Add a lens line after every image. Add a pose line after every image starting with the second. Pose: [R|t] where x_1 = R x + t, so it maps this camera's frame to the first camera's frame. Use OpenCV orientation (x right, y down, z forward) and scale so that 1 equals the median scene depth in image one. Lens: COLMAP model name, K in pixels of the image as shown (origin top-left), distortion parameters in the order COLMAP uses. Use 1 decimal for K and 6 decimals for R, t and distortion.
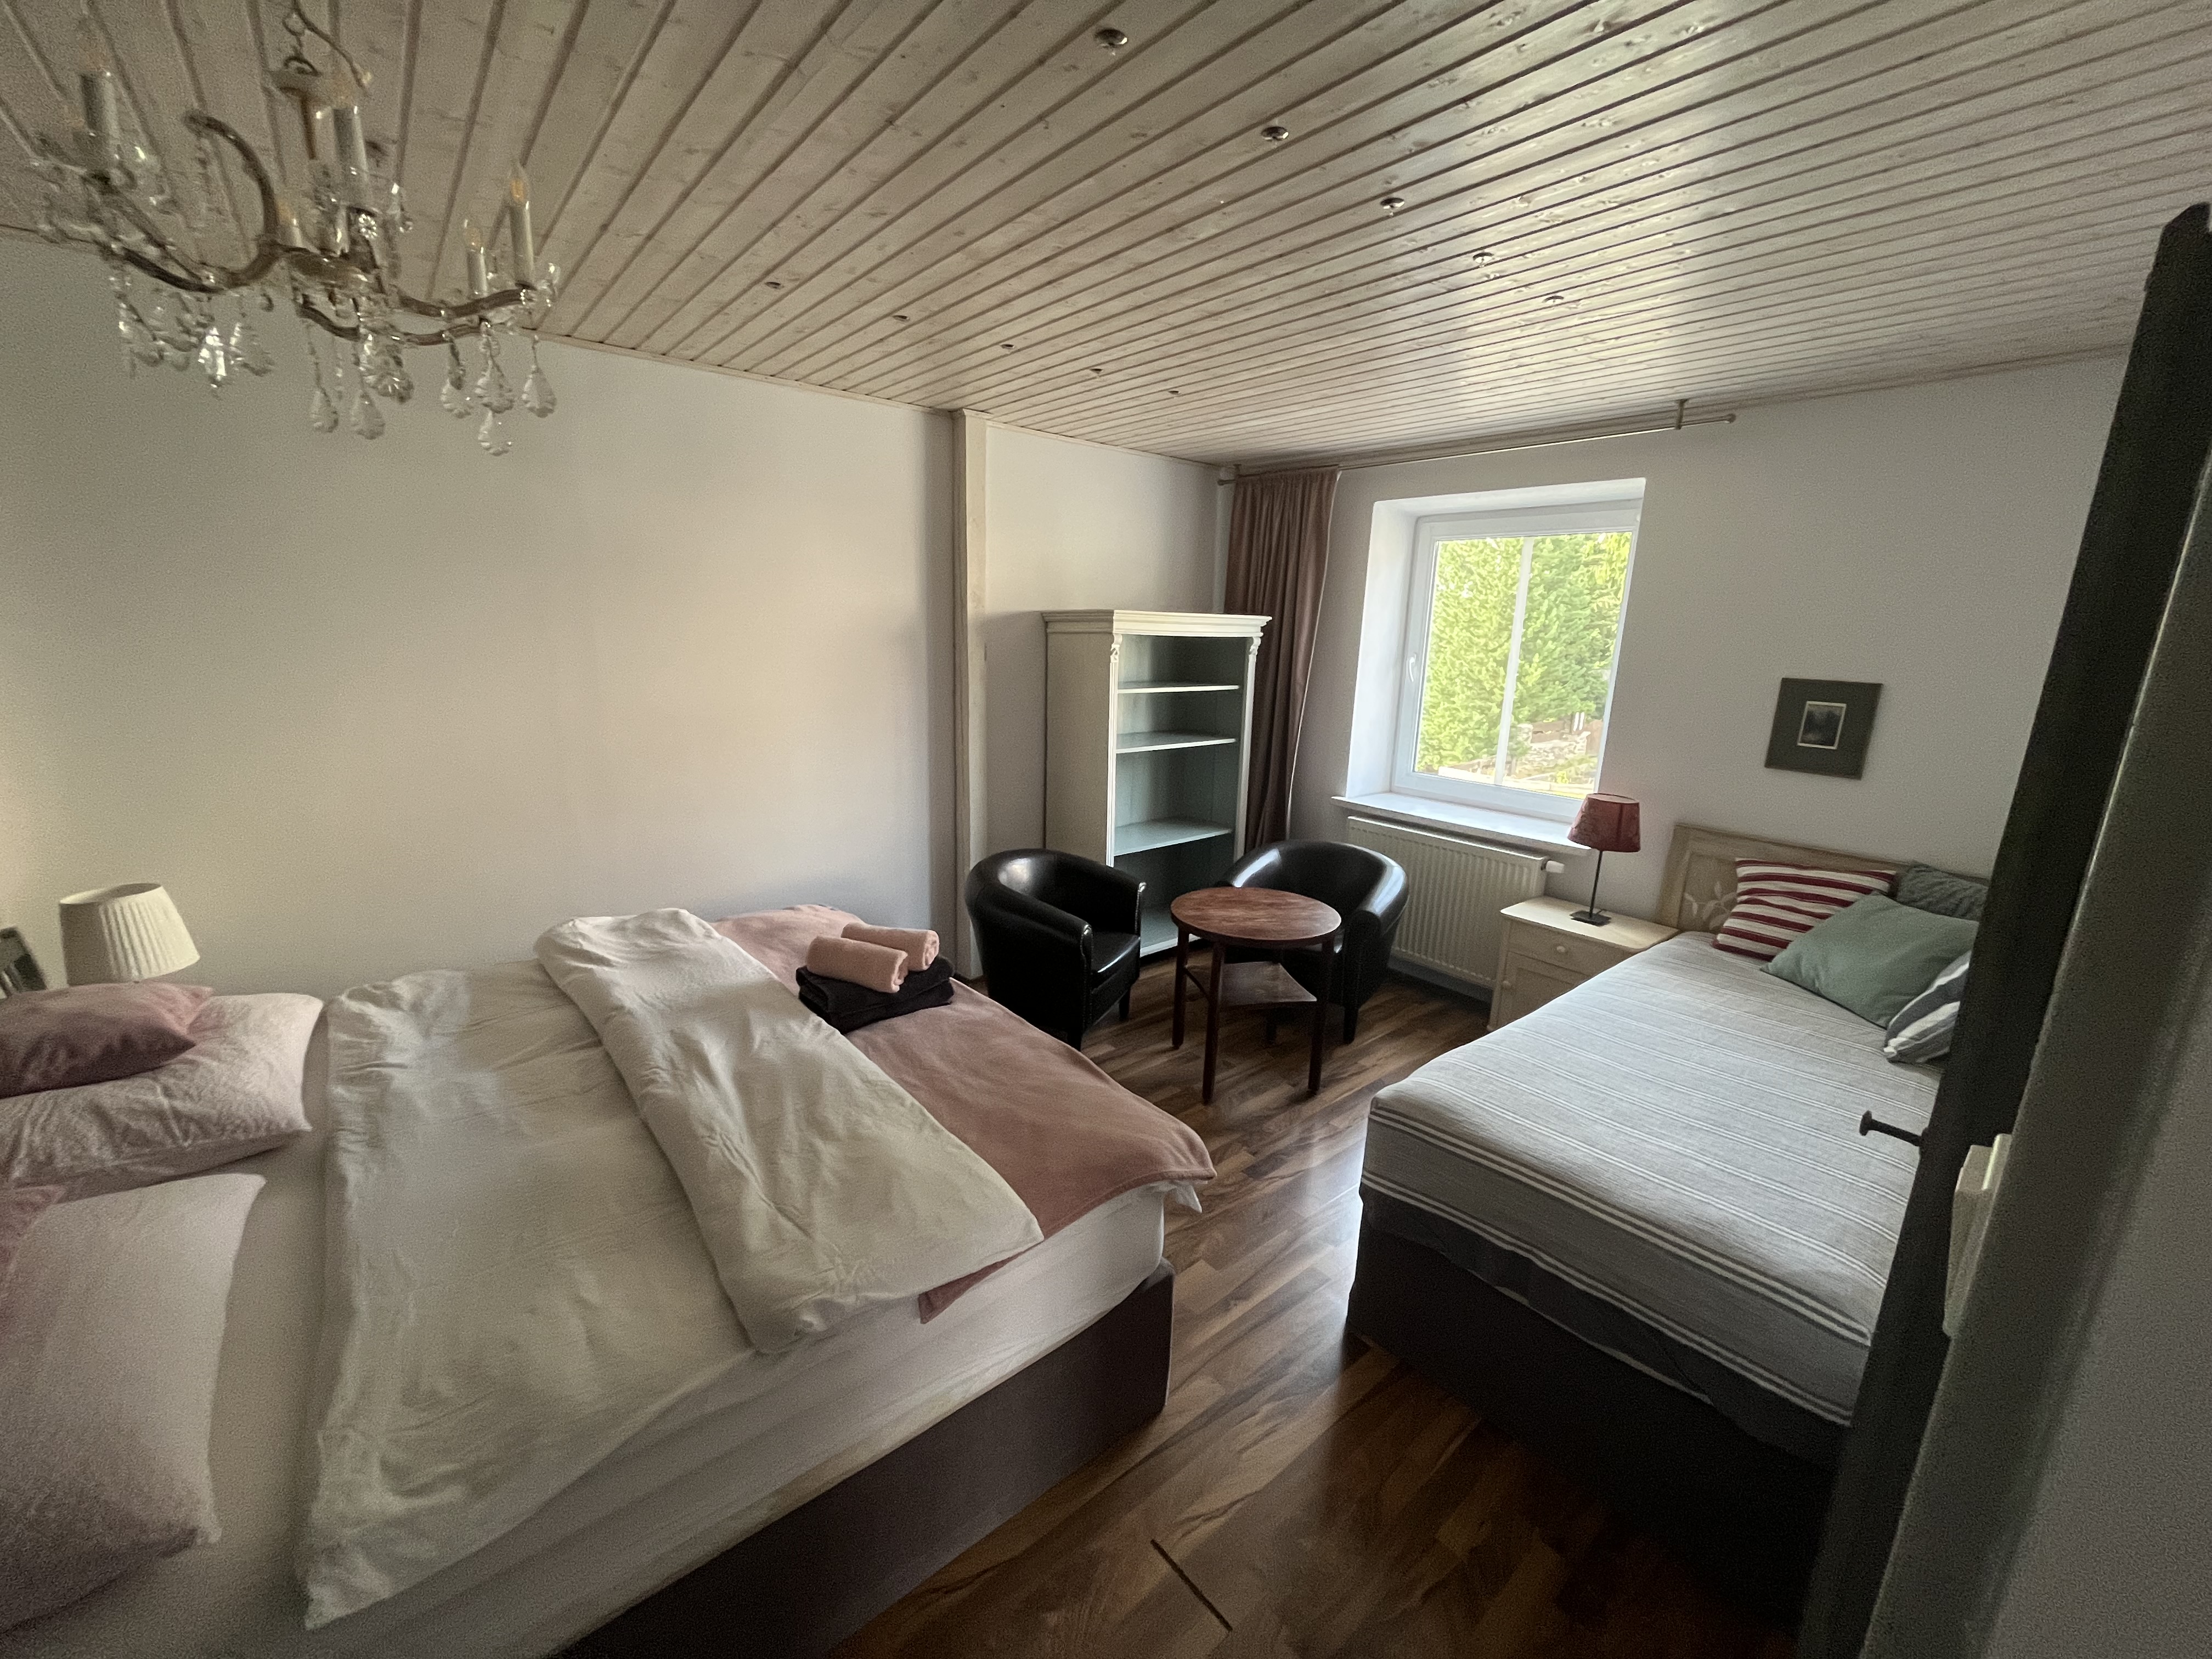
lens RADIAL K [[892.7, 0, 1102.7], [0, 892.7, 827.6], [0, 0, 1]] dist [0.000353, 0.000345]
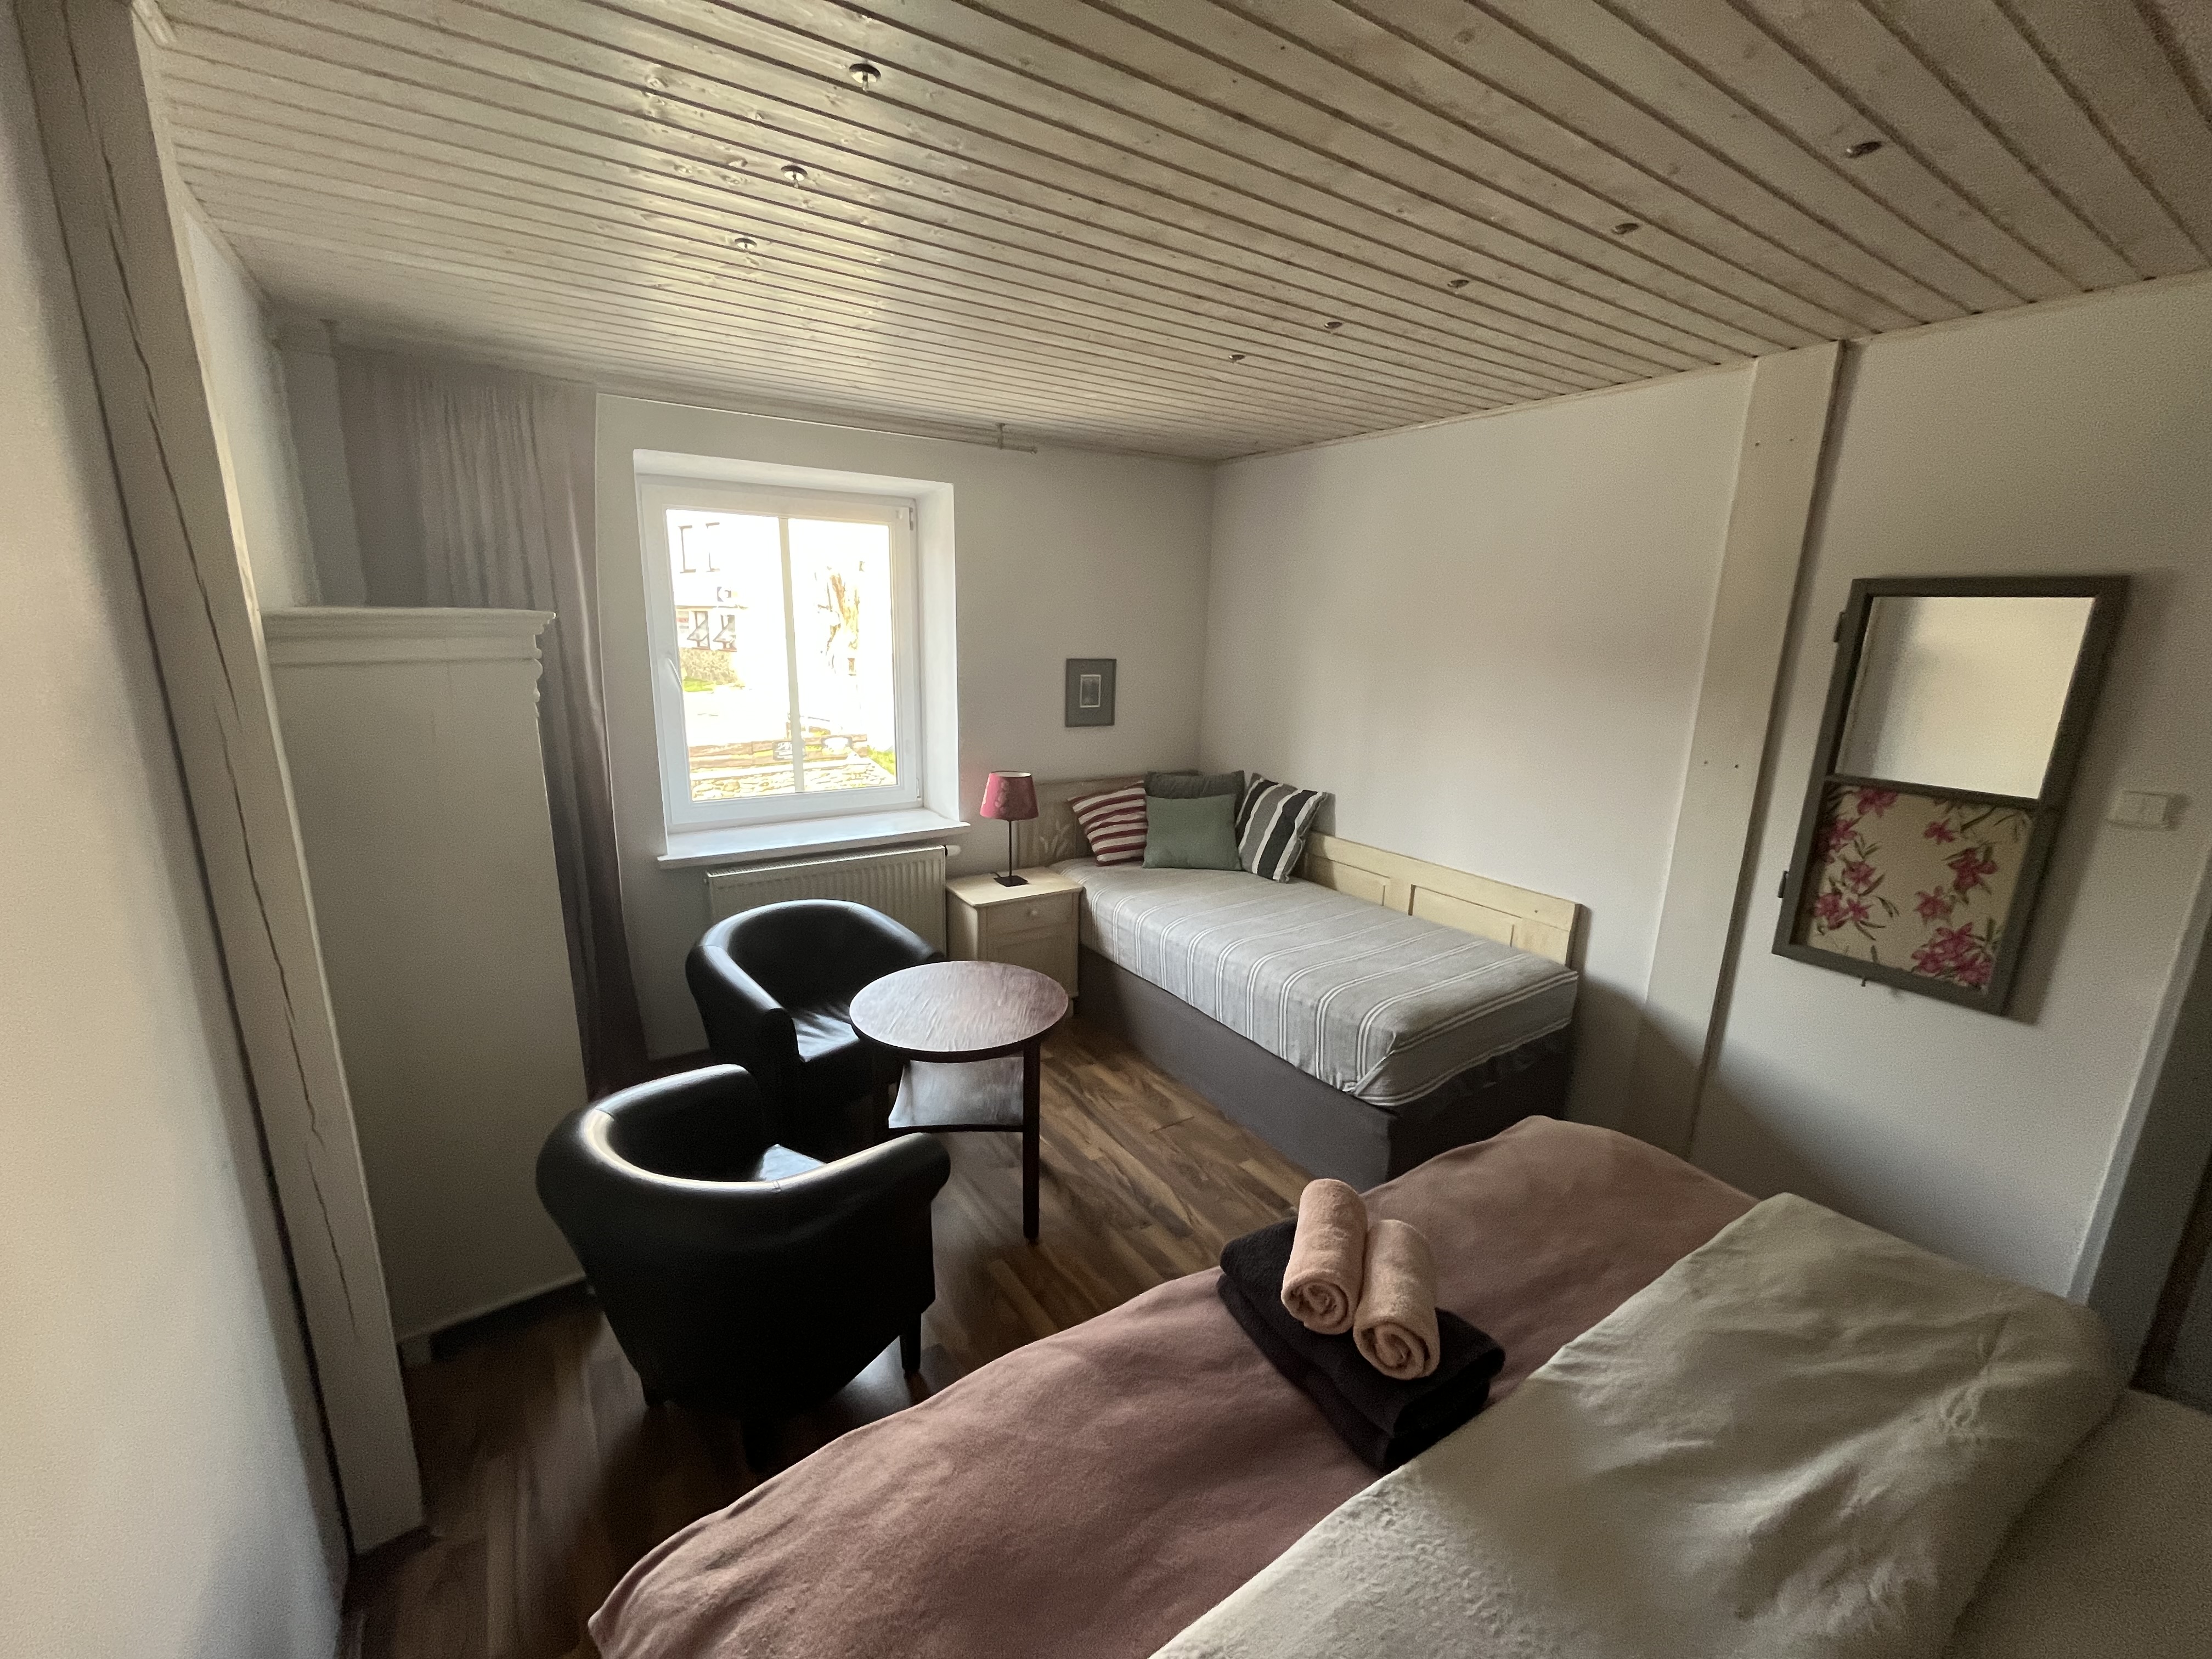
lens RADIAL K [[892.7, 0, 1099.1], [0, 892.7, 832.6], [0, 0, 1]] dist [0.000353, 0.000345]
pose [[0.117656, -0.260547, 0.958265, -0.612194], [0.203281, 0.950852, 0.233573, -0.239350], [-0.972026, 0.167316, 0.164838, 0.838667]]
